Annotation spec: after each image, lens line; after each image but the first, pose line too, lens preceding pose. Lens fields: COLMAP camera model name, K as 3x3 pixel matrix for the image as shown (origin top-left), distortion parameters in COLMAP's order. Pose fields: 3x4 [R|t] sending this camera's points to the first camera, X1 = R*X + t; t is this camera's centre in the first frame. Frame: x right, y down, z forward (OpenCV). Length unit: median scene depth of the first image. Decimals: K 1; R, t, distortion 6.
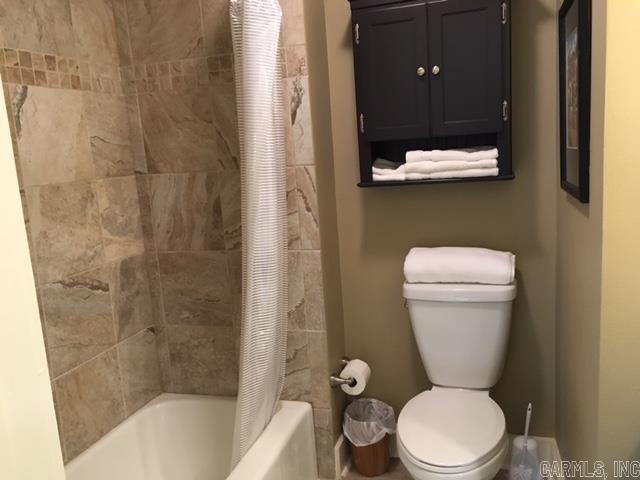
lens RADIAL K [[547.9, 0, 320.8], [0, 547.9, 239.6], [0, 0, 1]] dist [0.056104, -0.050402]
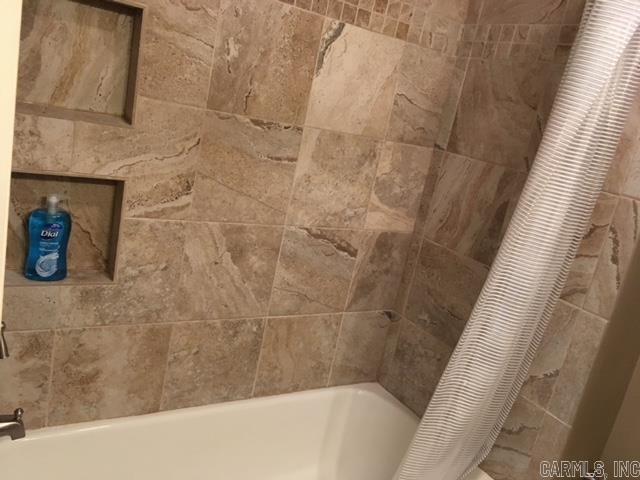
lens RADIAL K [[547.9, 0, 319.5], [0, 547.9, 240.6], [0, 0, 1]] dist [0.056104, -0.050402]
pose [[0.735515, 0.369457, -0.567907, 0.089202], [-0.350310, 0.924870, 0.147985, -0.049305], [0.579914, 0.090098, 0.809680, 0.205843]]
